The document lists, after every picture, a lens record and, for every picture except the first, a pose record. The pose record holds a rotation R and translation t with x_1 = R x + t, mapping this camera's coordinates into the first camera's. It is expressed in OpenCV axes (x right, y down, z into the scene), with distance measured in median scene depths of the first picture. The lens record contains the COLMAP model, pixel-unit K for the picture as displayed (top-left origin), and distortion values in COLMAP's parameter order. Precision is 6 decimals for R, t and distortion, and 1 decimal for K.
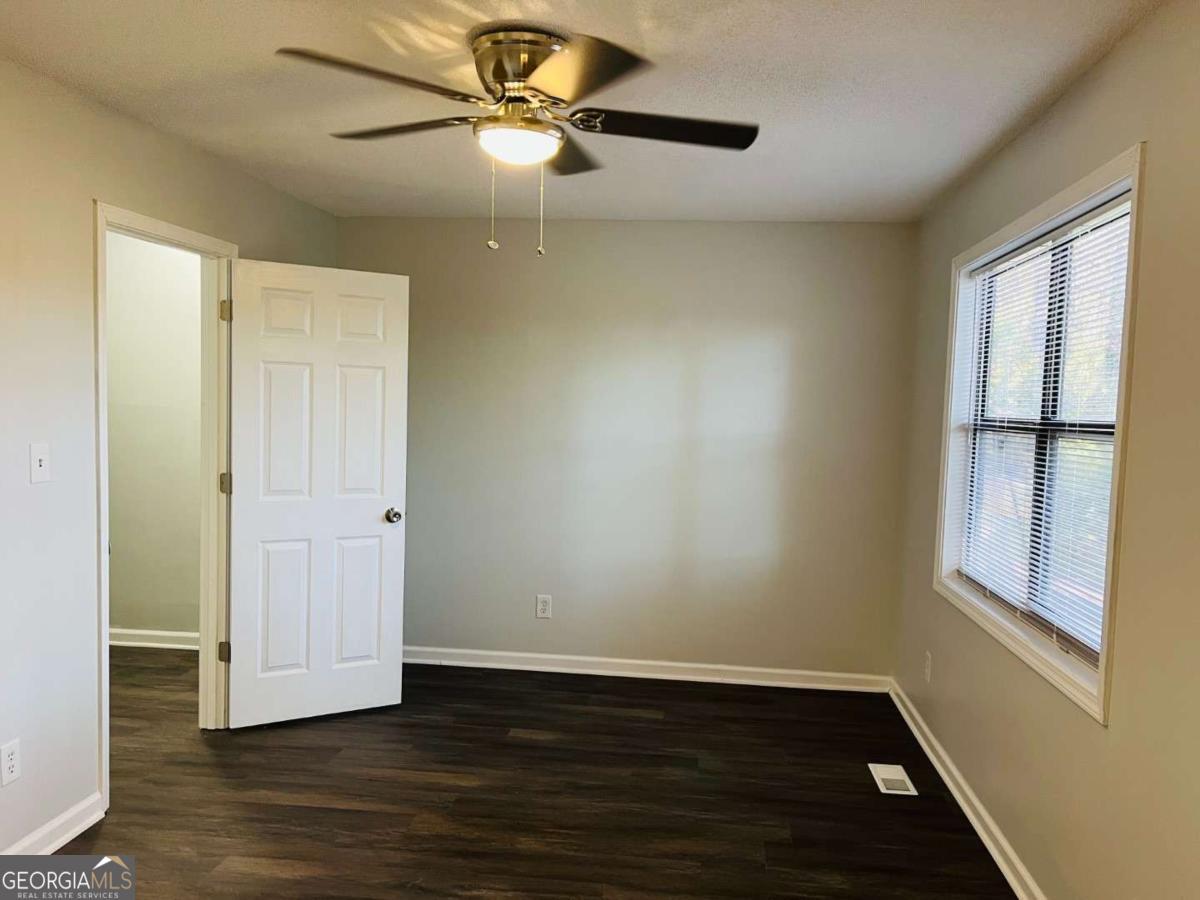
lens RADIAL K [[909.9, 0, 614.0], [0, 909.9, 448.0], [0, 0, 1]] dist [0.062743, -0.082900]
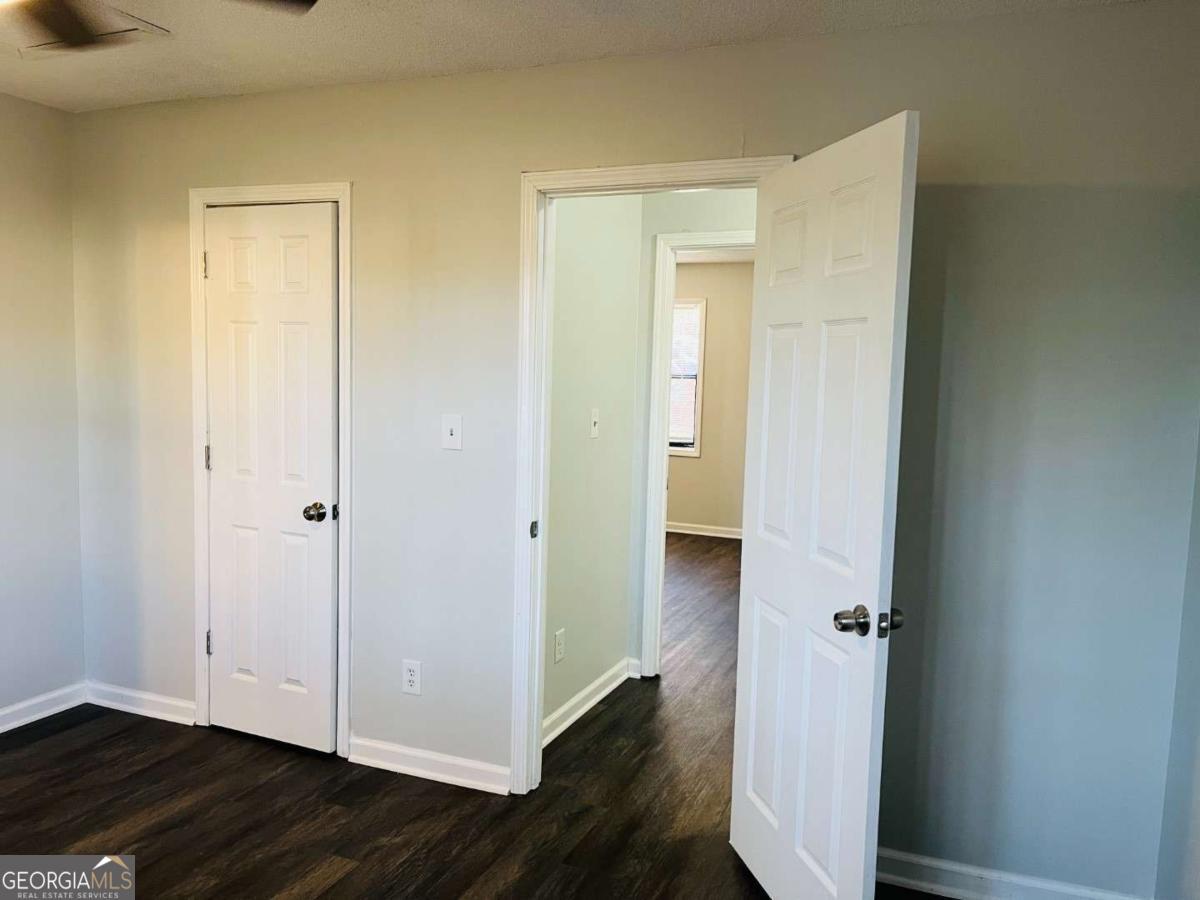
lens RADIAL K [[909.9, 0, 614.0], [0, 909.9, 448.0], [0, 0, 1]] dist [0.062743, -0.082900]
pose [[-0.277628, 0.037253, -0.959966, 0.355736], [-0.085355, 0.994340, 0.063272, -0.047105], [0.956889, 0.099504, -0.272877, 1.357468]]
